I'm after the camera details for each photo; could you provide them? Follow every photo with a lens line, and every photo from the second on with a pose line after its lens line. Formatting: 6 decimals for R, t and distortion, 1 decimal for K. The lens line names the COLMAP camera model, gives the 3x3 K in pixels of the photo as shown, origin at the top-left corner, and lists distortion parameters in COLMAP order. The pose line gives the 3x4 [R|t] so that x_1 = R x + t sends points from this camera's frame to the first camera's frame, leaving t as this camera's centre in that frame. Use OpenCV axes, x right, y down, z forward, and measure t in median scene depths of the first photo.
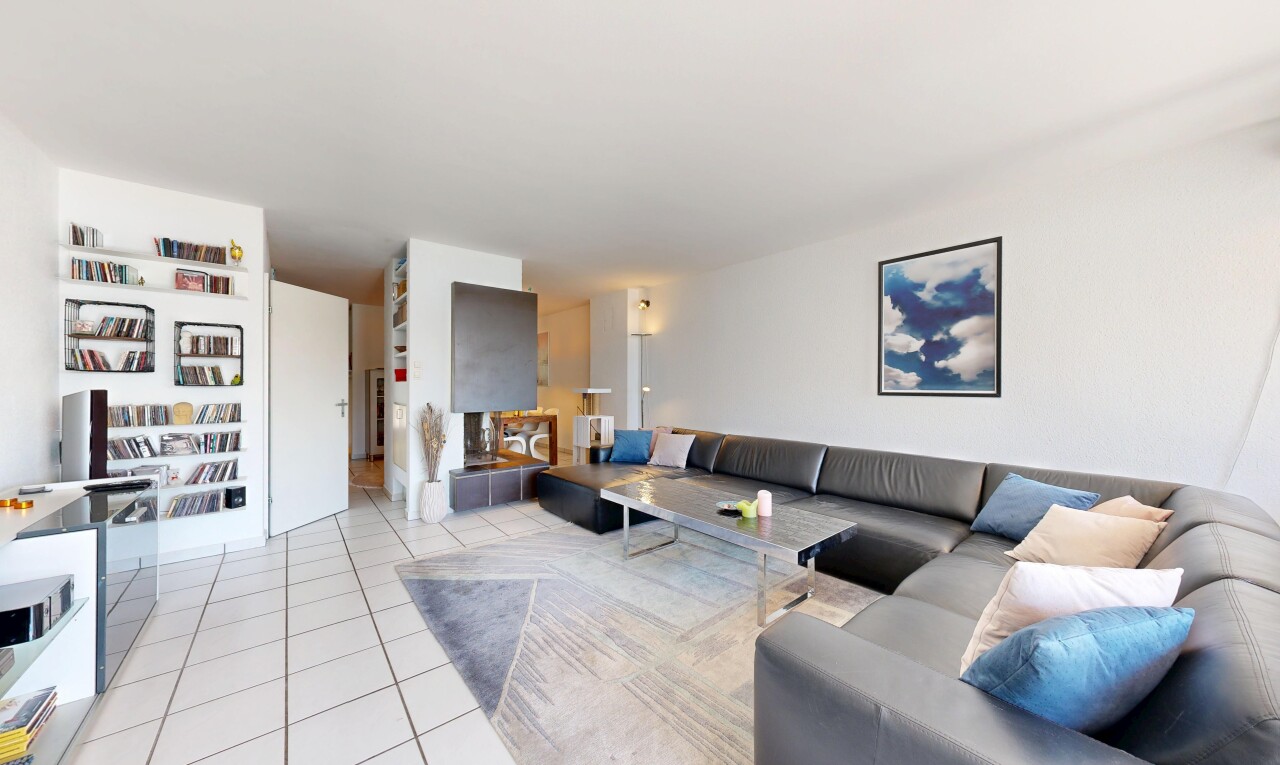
lens RADIAL K [[430.0, 0, 641.6], [0, 430.0, 381.5], [0, 0, 1]] dist [0.002042, -0.000246]
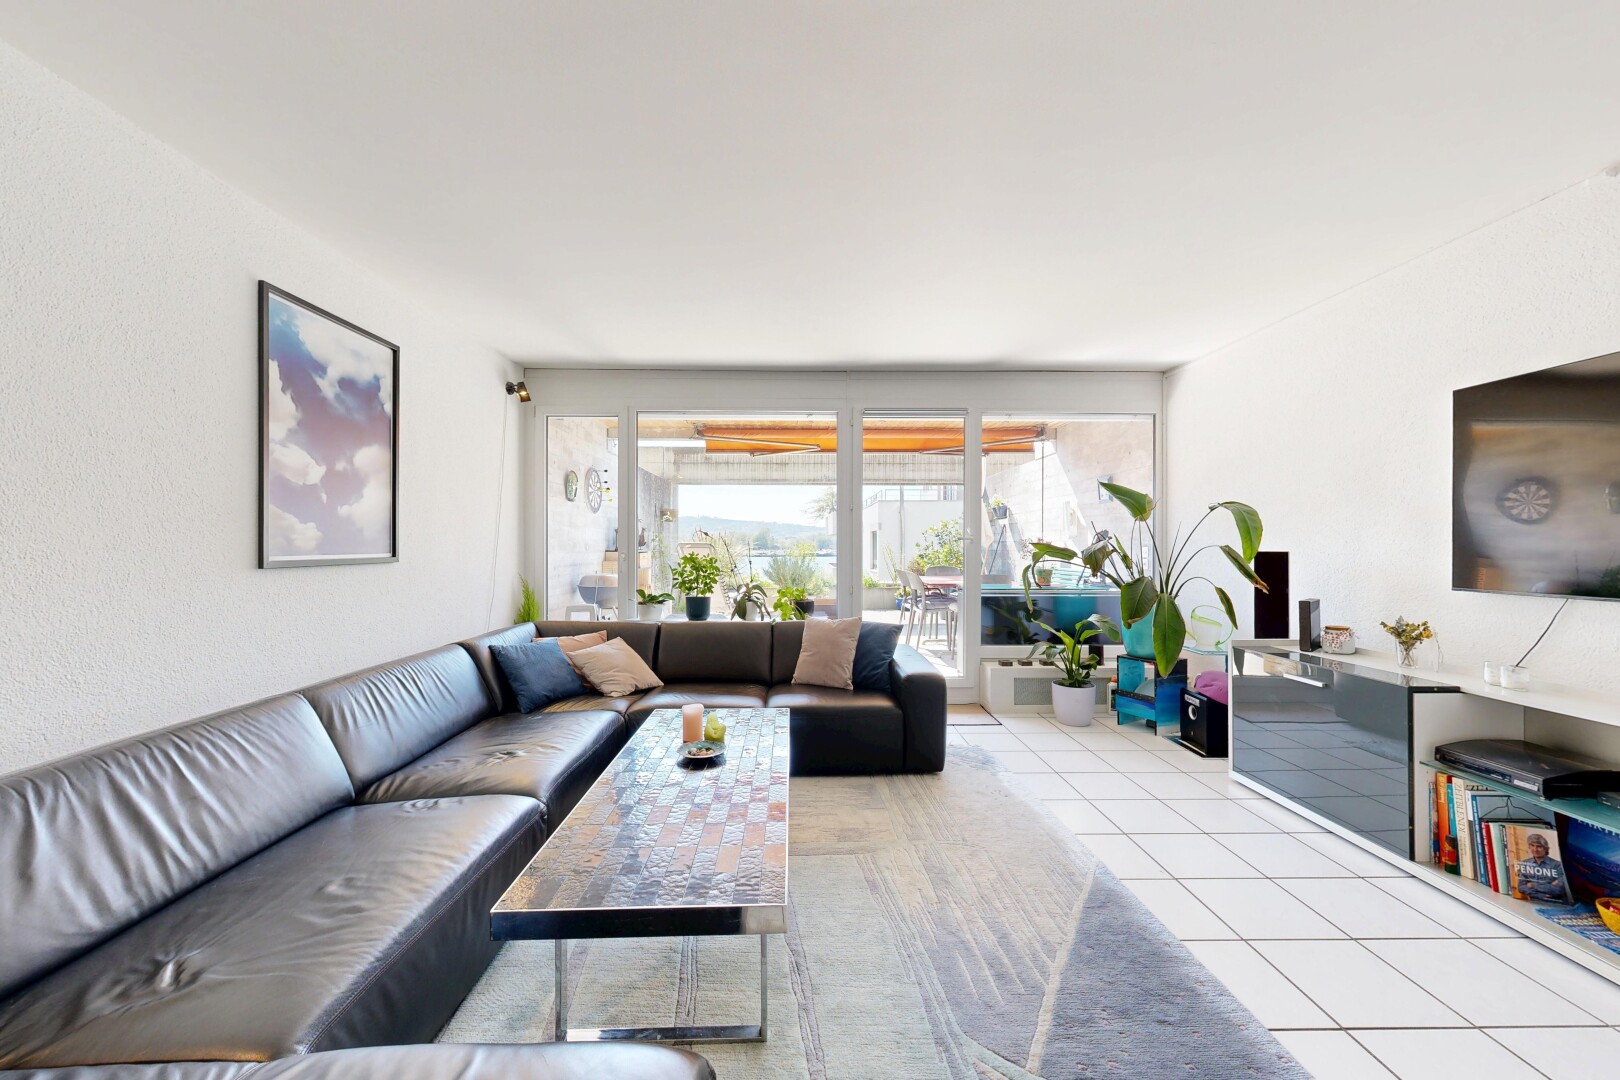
lens RADIAL K [[610.4, 0, 806.2], [0, 610.4, 541.1], [0, 0, 1]] dist [0.001730, -0.000109]
pose [[-0.775485, -0.004309, 0.631351, -0.345854], [-0.011635, 0.999904, -0.007467, 0.000705], [-0.631259, -0.013137, -0.775461, 1.235133]]
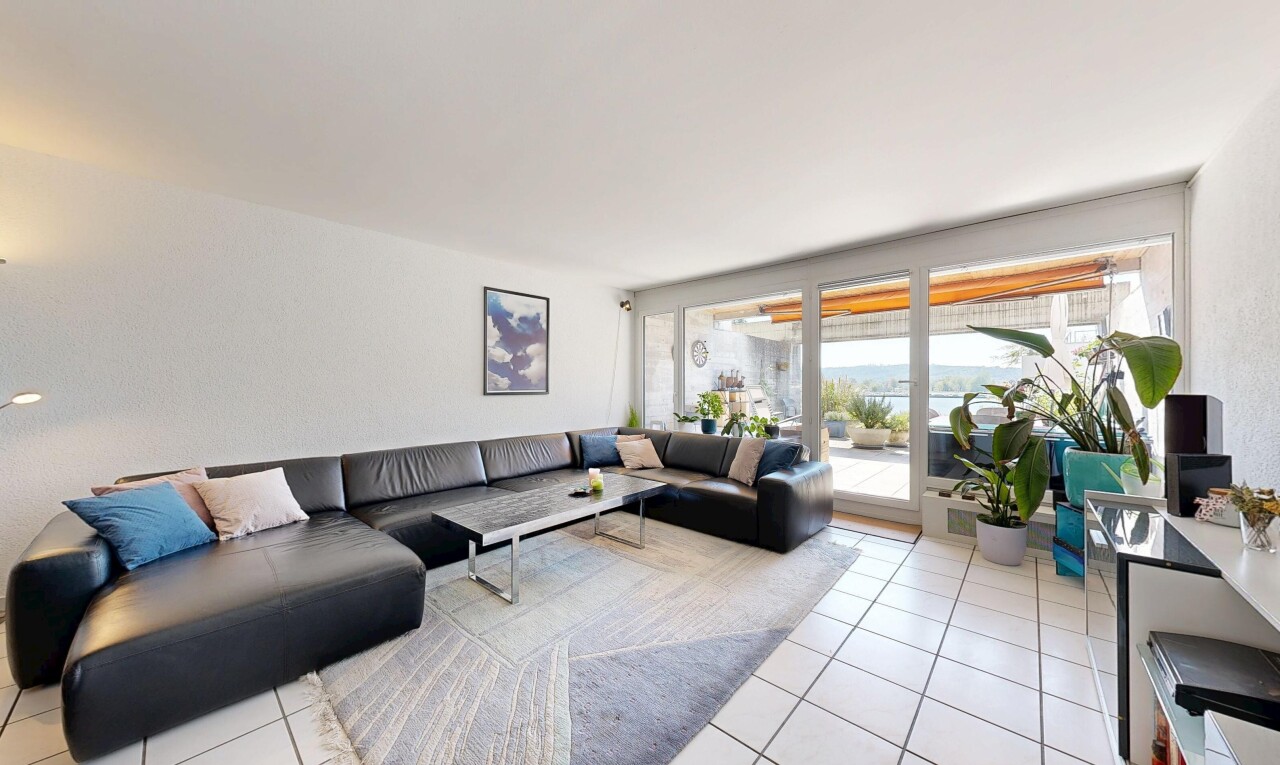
lens RADIAL K [[430.0, 0, 637.3], [0, 430.0, 385.7], [0, 0, 1]] dist [0.002042, -0.000246]
pose [[-0.130669, -0.004992, 0.991413, -0.782000], [-0.011250, 0.999930, 0.003552, -0.004985], [-0.991362, -0.010690, -0.130716, 0.788932]]
